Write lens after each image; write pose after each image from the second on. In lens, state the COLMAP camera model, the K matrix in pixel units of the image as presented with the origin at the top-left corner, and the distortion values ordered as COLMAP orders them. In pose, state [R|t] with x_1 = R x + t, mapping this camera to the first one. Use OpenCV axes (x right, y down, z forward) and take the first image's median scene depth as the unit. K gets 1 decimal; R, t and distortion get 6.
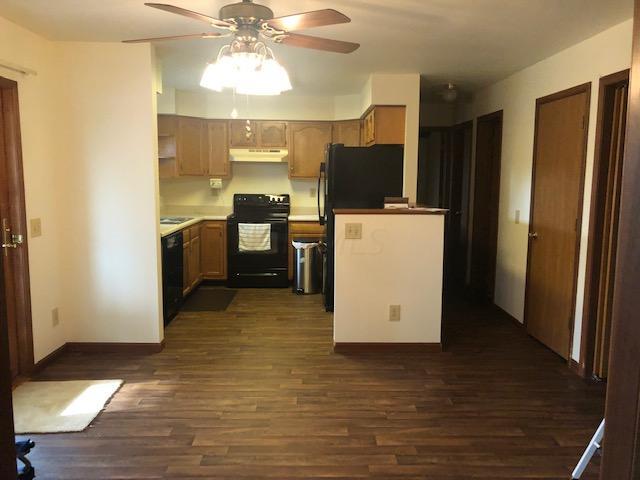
lens RADIAL K [[524.2, 0, 320.6], [0, 524.2, 242.3], [0, 0, 1]] dist [-0.010622, 0.000151]
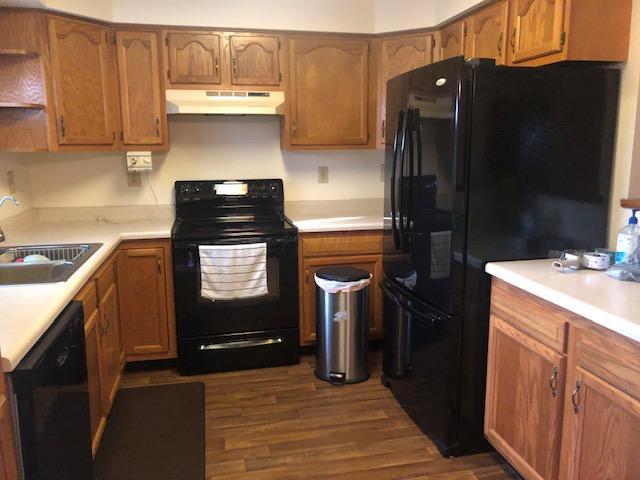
lens RADIAL K [[524.2, 0, 320.6], [0, 524.2, 234.5], [0, 0, 1]] dist [-0.010622, 0.000151]
pose [[0.979021, -0.052373, 0.196916, -0.138378], [0.043332, 0.997811, 0.049946, -0.063549], [-0.199101, -0.040365, 0.979147, 0.502485]]
